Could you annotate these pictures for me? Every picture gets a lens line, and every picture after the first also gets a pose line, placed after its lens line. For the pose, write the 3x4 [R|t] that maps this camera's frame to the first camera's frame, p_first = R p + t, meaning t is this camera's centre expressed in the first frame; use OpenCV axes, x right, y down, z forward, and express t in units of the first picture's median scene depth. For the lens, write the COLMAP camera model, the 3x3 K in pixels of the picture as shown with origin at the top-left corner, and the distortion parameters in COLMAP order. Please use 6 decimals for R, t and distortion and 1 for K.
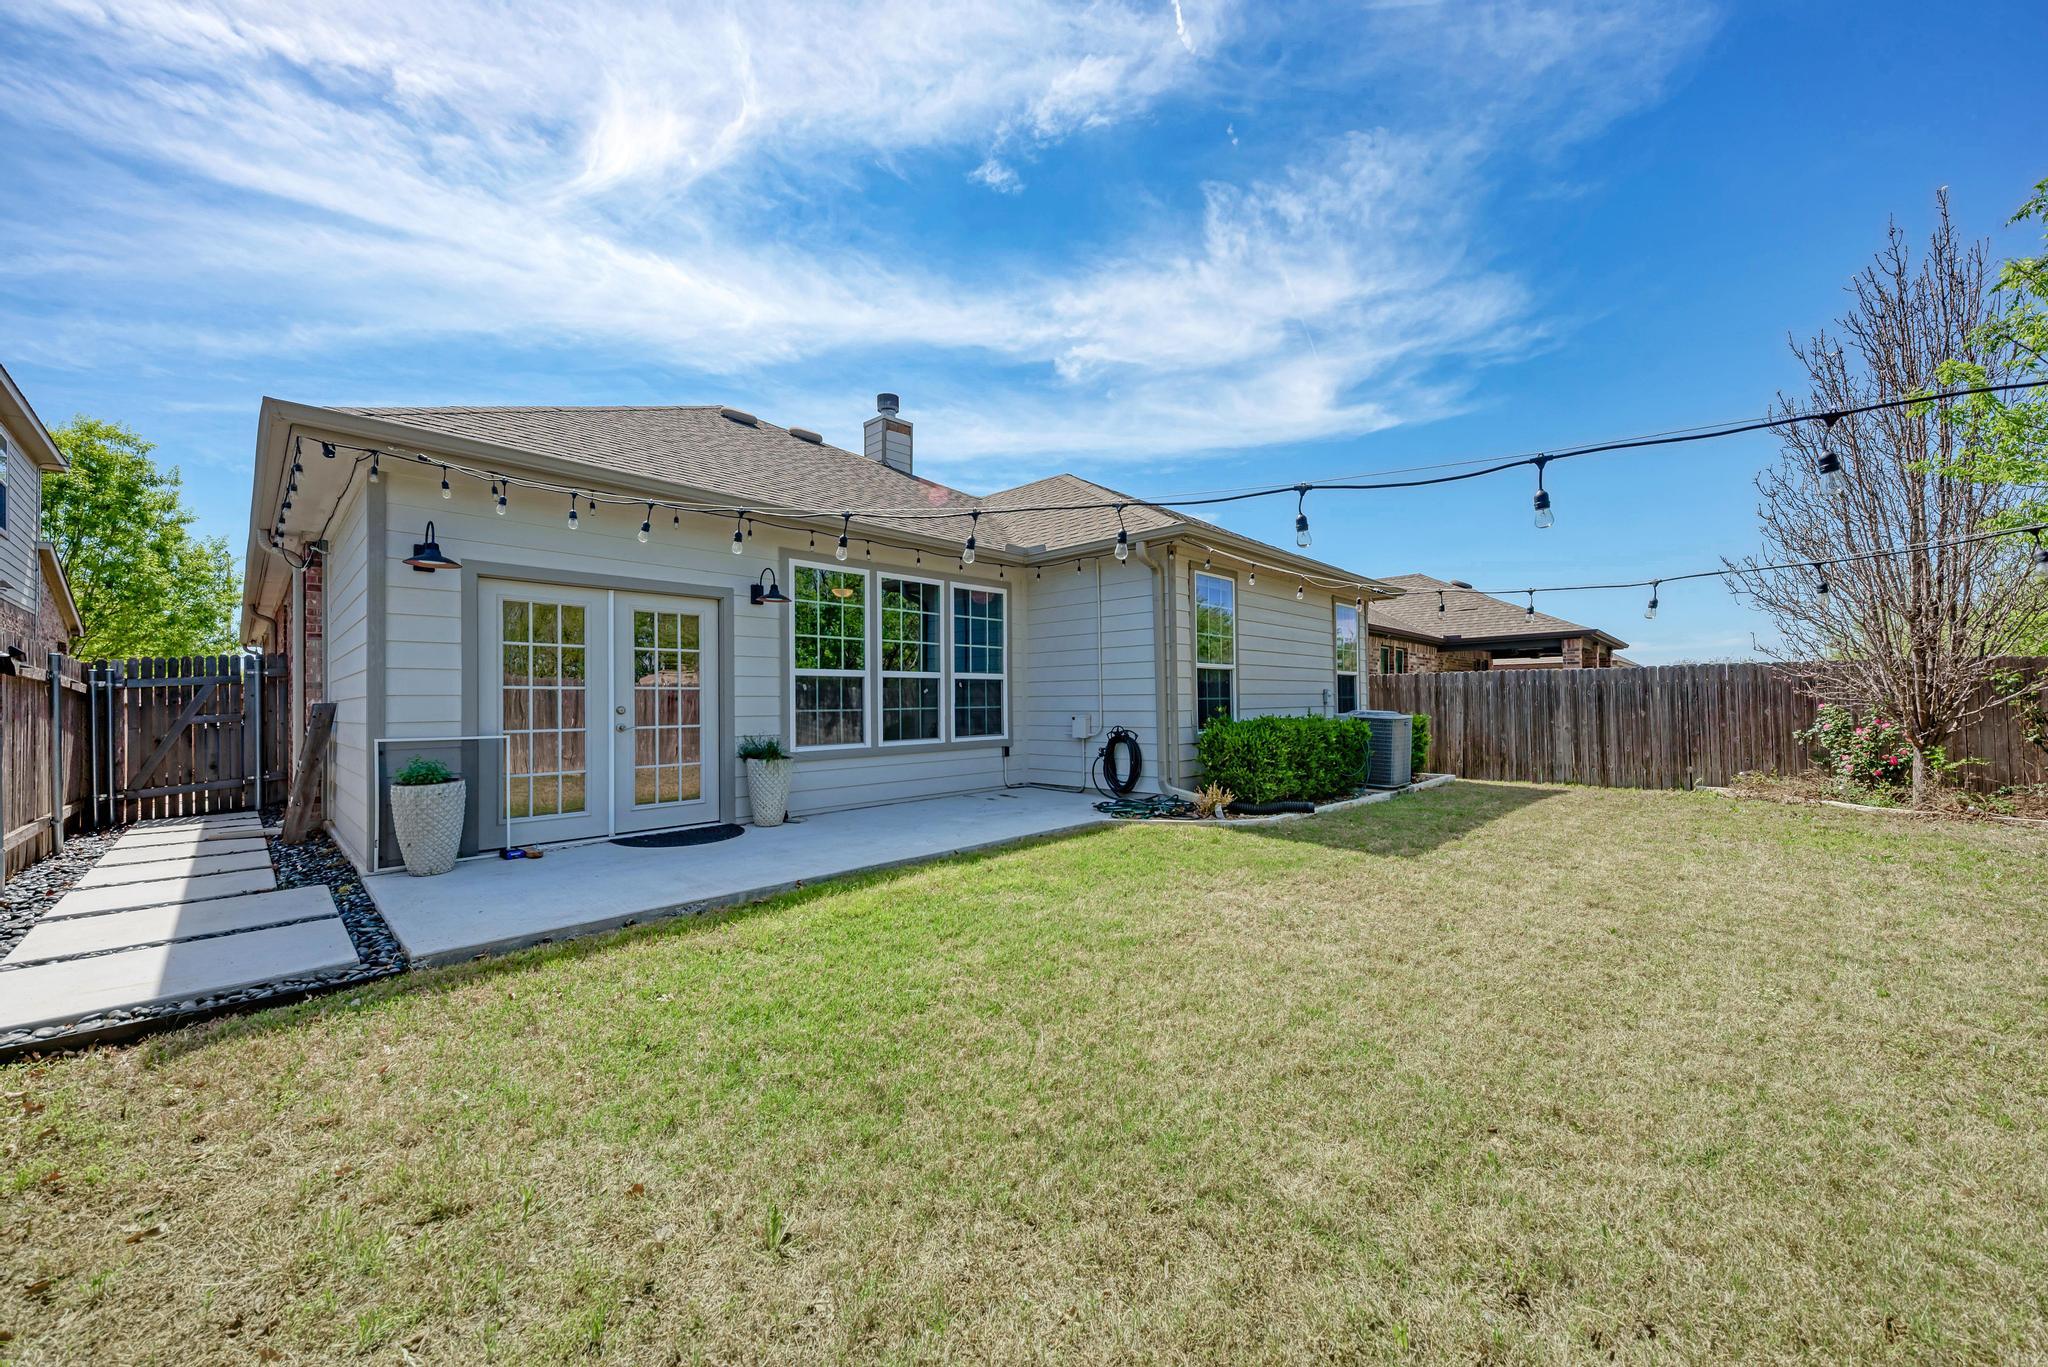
lens RADIAL K [[744.1, 0, 1027.5], [0, 744.1, 699.1], [0, 0, 1]] dist [-0.007160, -0.000236]
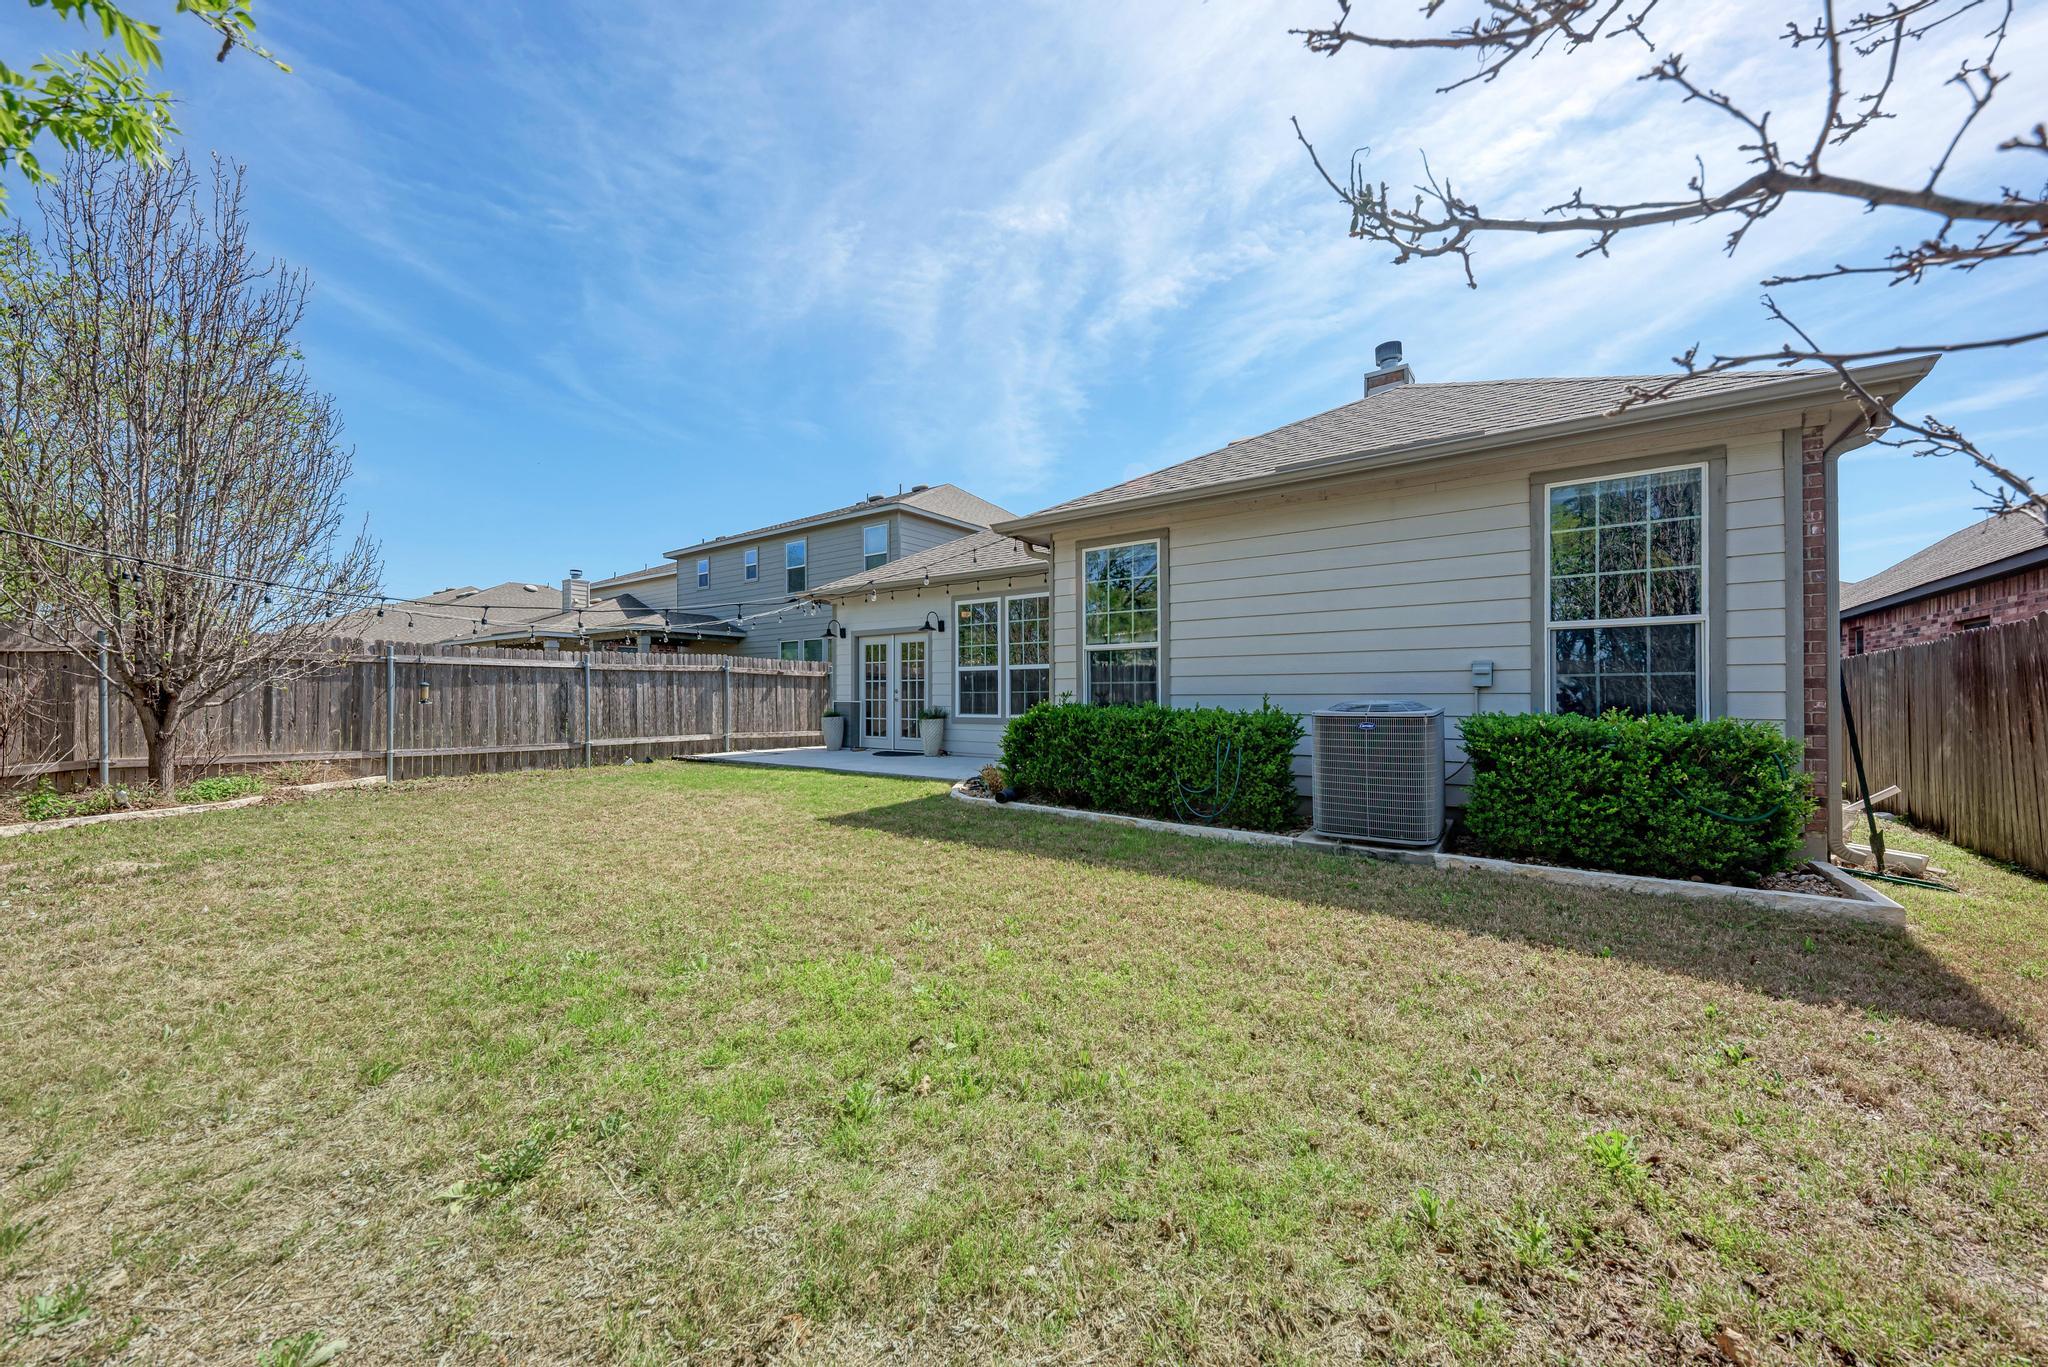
lens RADIAL K [[744.1, 0, 1027.5], [0, 744.1, 699.1], [0, 0, 1]] dist [-0.007160, -0.000236]
pose [[0.094332, 0.012988, -0.995456, 1.264741], [0.005587, 0.999892, 0.013575, 0.008018], [0.995525, -0.006842, 0.094249, 0.935041]]
